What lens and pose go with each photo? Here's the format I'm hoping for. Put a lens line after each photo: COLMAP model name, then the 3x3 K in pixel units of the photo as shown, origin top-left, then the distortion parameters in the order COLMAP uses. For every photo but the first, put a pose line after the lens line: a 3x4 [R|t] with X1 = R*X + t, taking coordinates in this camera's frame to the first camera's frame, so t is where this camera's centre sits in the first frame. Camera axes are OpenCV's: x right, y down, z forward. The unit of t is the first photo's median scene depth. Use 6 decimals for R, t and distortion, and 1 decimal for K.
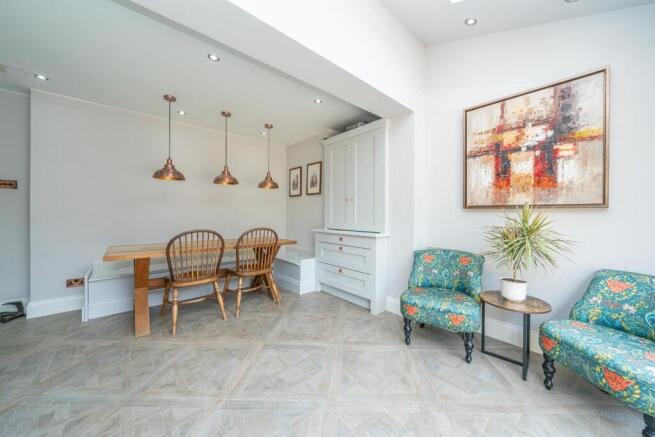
lens RADIAL K [[231.0, 0, 349.4], [0, 231.0, 214.9], [0, 0, 1]] dist [-0.010844, -0.000001]
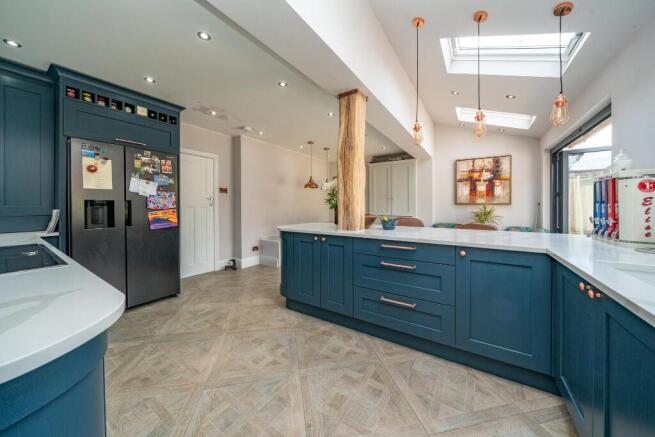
lens RADIAL K [[229.2, 0, 328.5], [0, 229.2, 205.5], [0, 0, 1]] dist [-0.007966, -0.000027]
pose [[0.976071, -0.003812, 0.217418, -1.306622], [0.004433, 0.999987, -0.002367, -0.019235], [-0.217406, 0.003274, 0.976076, -0.979074]]
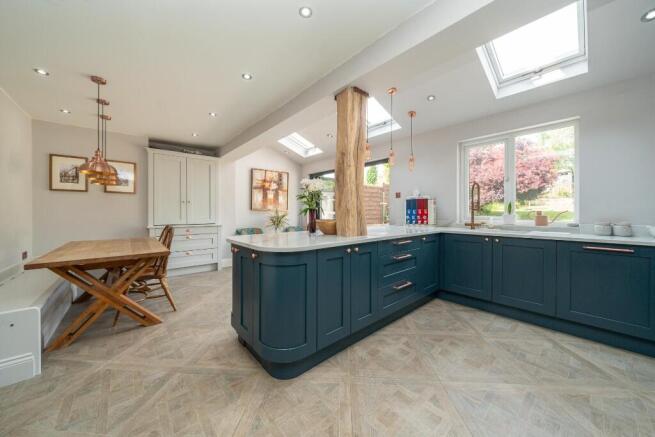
lens RADIAL K [[230.0, 0, 326.4], [0, 230.0, 209.8], [0, 0, 1]] dist [-0.008158, 0.000060]
pose [[0.062442, 0.003936, 0.998041, -1.994562], [0.004673, 0.999980, -0.004236, -0.017327], [-0.998038, 0.004928, 0.062422, 0.108201]]
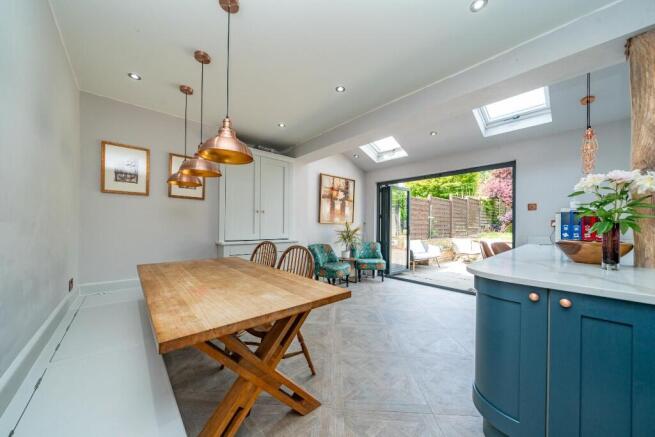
lens RADIAL K [[226.4, 0, 327.7], [0, 226.4, 222.7], [0, 0, 1]] dist [-0.001347, -0.000075]
pose [[0.048652, 0.006075, 0.998797, -1.610921], [-0.009060, 0.999943, -0.005640, -0.019072], [-0.998775, -0.008774, 0.048704, 0.936289]]
